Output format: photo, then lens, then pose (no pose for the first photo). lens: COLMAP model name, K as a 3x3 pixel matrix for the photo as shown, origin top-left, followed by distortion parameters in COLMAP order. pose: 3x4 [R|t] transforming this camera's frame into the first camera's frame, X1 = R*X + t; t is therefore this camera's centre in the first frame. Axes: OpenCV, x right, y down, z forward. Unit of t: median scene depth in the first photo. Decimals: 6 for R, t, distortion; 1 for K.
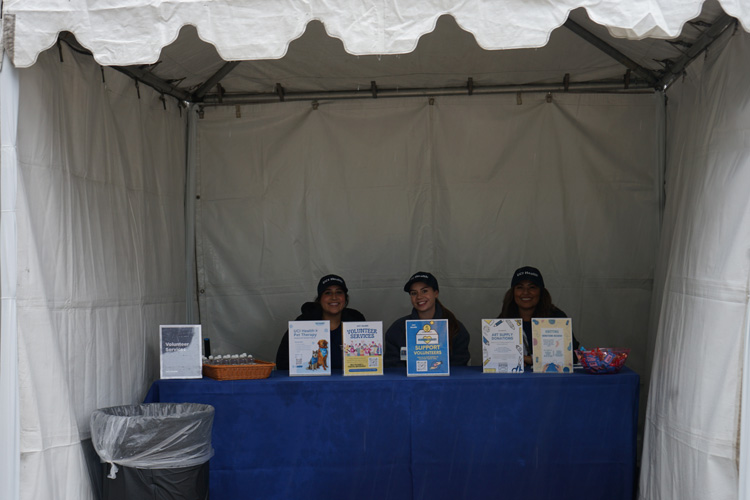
lens RADIAL K [[1216.2, 0, 374.8], [0, 1216.2, 250.8], [0, 0, 1]] dist [-0.042206, 0.000000]
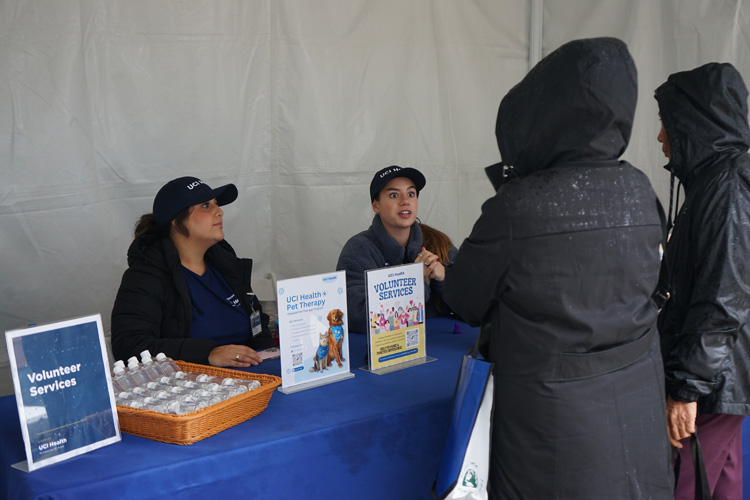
lens RADIAL K [[828.7, 0, 375.2], [0, 828.7, 246.9], [0, 0, 1]] dist [-0.014456, 0.000000]
pose [[0.809627, -0.086042, 0.580604, -0.228202], [0.008975, 0.990896, 0.134330, 0.000816], [-0.586876, -0.103546, 0.803028, 0.714837]]
